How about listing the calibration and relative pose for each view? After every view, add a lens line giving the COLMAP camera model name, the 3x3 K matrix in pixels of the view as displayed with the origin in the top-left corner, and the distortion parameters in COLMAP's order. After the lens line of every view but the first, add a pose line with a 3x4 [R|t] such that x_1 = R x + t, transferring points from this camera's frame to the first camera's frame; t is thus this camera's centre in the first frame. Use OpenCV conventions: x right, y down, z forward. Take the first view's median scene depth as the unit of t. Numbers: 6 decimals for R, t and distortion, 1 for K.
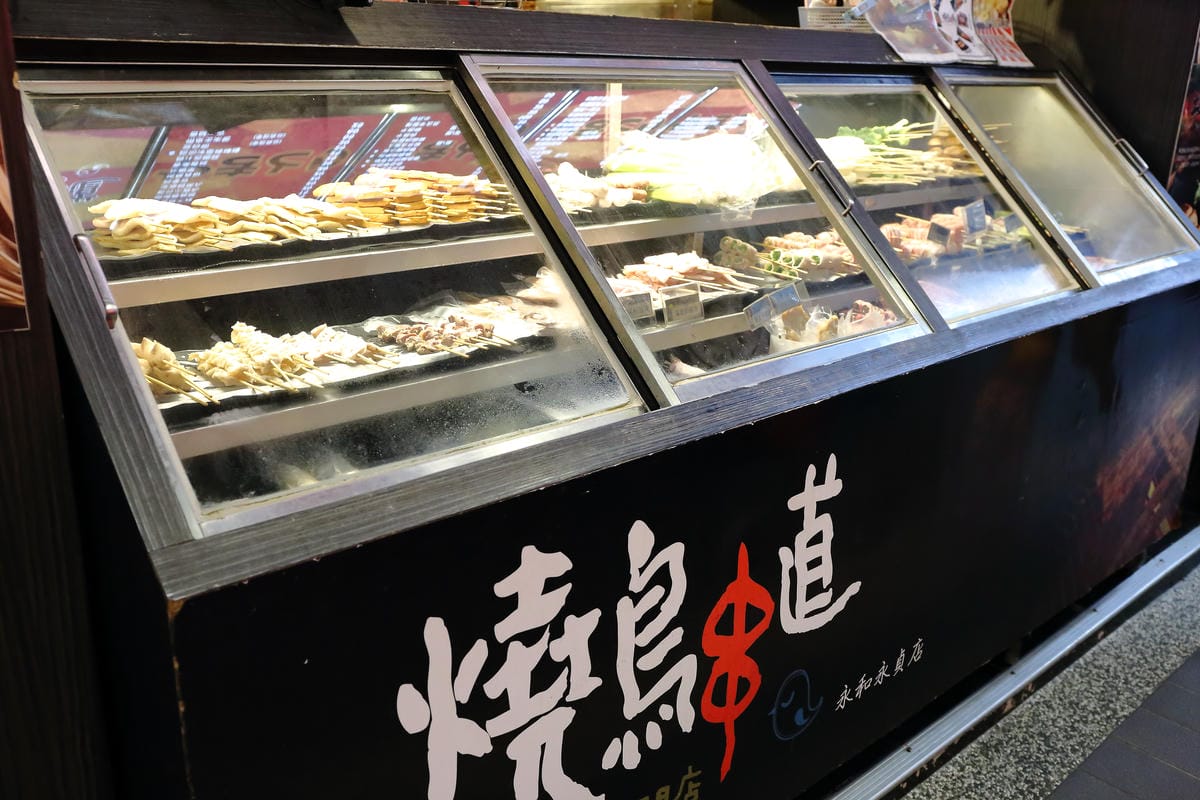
lens RADIAL K [[1087.8, 0, 597.1], [0, 1087.8, 398.1], [0, 0, 1]] dist [-0.017645, 0.000000]
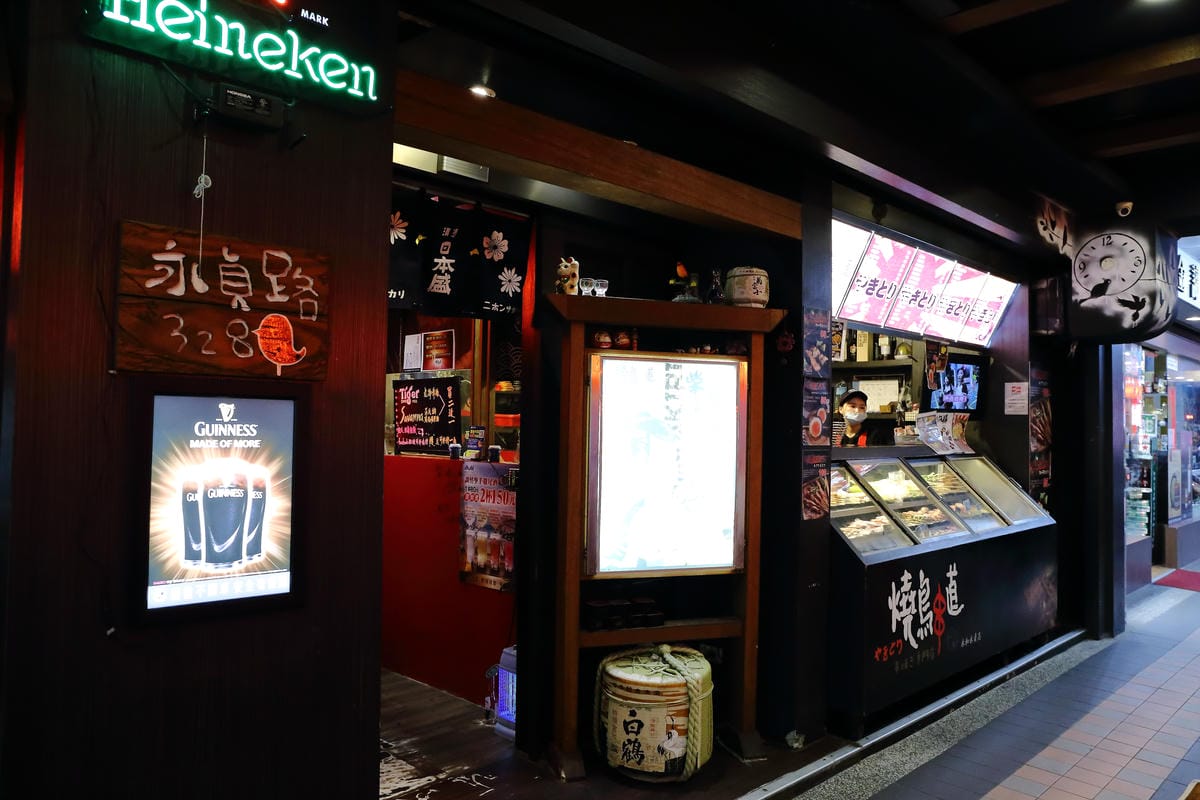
lens RADIAL K [[907.2, 0, 603.9], [0, 907.2, 398.5], [0, 0, 1]] dist [-0.007879, 0.002270]
pose [[0.998877, -0.017172, 0.044165, -1.105664], [0.030457, 0.946667, -0.320770, 0.474847], [-0.036301, 0.321755, 0.946127, -2.062951]]
